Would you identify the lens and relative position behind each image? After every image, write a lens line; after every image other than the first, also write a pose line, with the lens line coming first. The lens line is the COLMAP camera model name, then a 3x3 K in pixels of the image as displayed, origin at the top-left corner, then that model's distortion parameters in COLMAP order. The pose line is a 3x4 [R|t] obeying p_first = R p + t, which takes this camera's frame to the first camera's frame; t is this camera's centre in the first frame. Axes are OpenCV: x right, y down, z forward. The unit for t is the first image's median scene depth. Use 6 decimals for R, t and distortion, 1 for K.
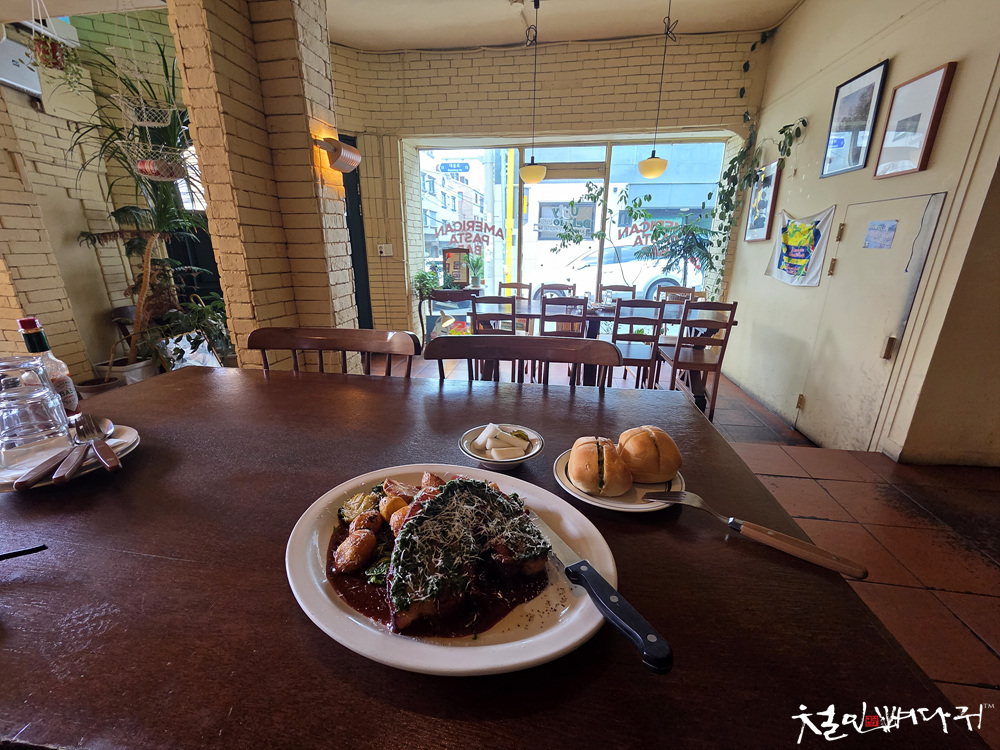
lens RADIAL K [[413.0, 0, 500.0], [0, 413.0, 375.0], [0, 0, 1]] dist [0.000992, -0.000396]
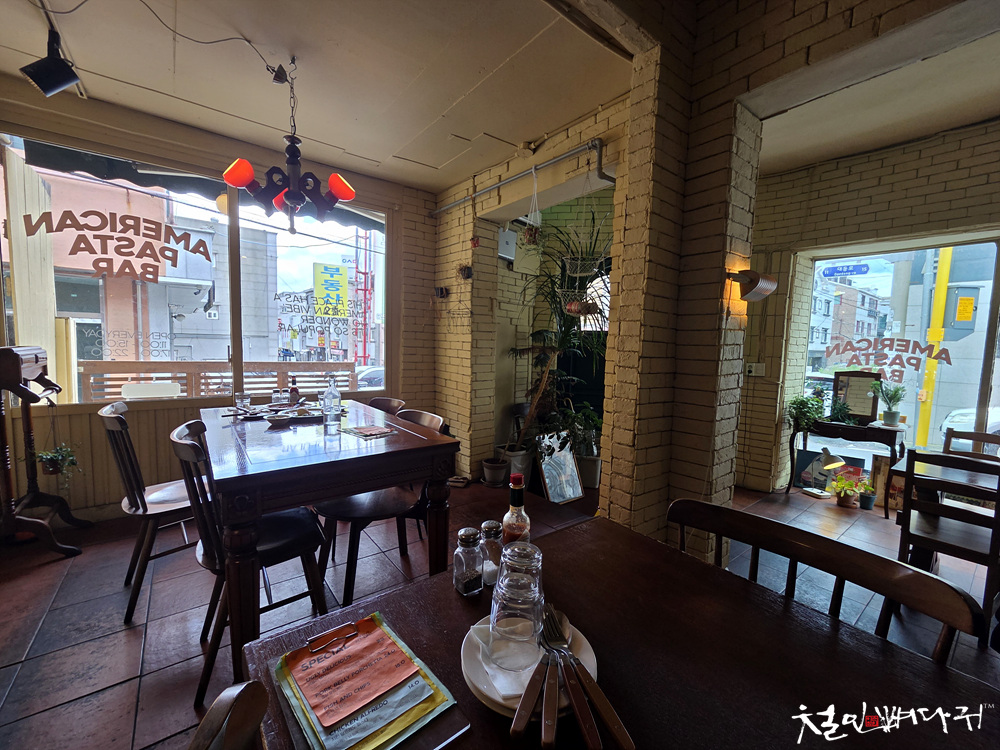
lens RADIAL K [[413.0, 0, 500.0], [0, 413.0, 375.0], [0, 0, 1]] dist [0.000992, -0.000396]
pose [[0.726348, 0.070633, -0.683688, -0.212736], [-0.231929, 0.961552, -0.147061, -0.106800], [0.647014, 0.265384, 0.714803, 0.052406]]
